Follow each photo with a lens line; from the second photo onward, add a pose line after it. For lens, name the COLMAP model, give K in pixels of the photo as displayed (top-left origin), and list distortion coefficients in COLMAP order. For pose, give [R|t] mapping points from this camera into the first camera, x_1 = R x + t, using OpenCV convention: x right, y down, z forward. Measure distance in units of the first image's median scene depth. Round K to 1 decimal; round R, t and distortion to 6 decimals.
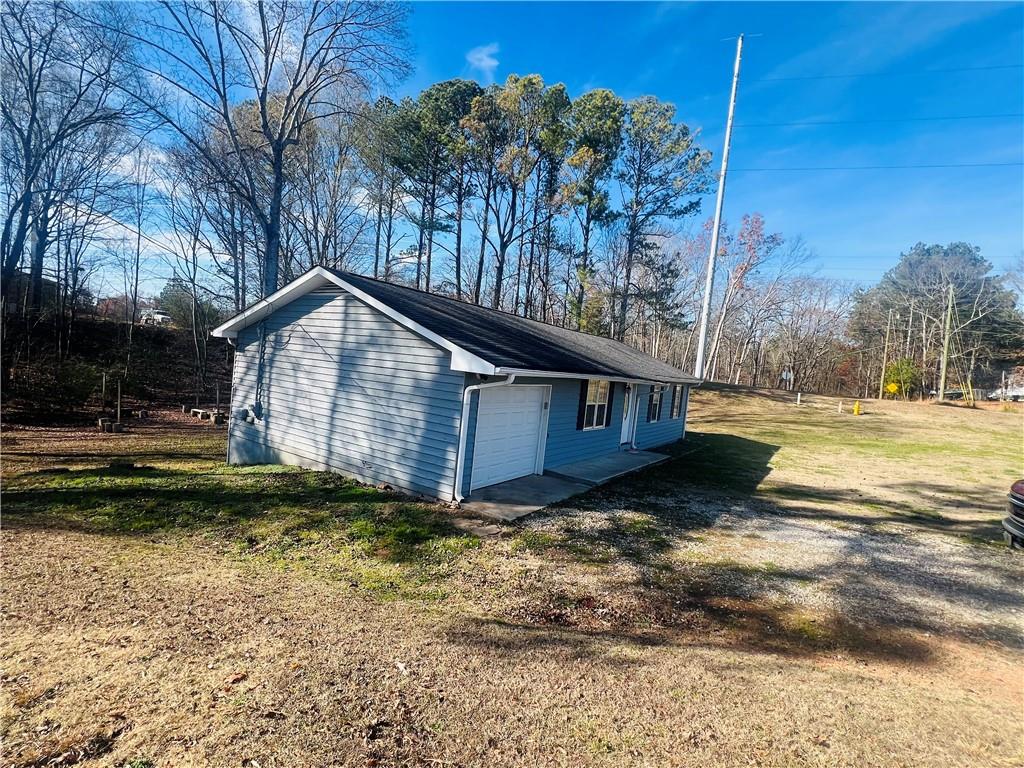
lens RADIAL K [[483.7, 0, 509.5], [0, 483.7, 384.5], [0, 0, 1]] dist [-0.004214, 0.000284]
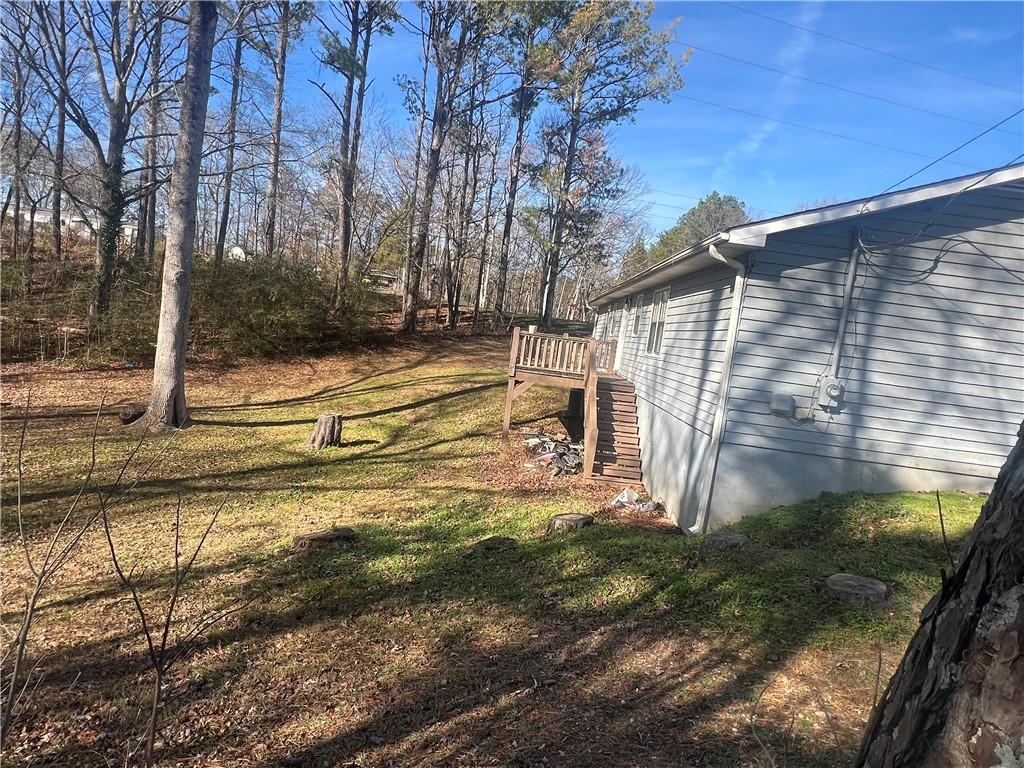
lens RADIAL K [[607.0, 0, 504.1], [0, 607.0, 386.9], [0, 0, 1]] dist [-0.000542, 0.000208]
pose [[0.852833, -0.034724, 0.521027, -1.328069], [-0.021835, 0.994542, 0.102022, -0.017485], [-0.521726, -0.098385, 0.847421, 0.709159]]
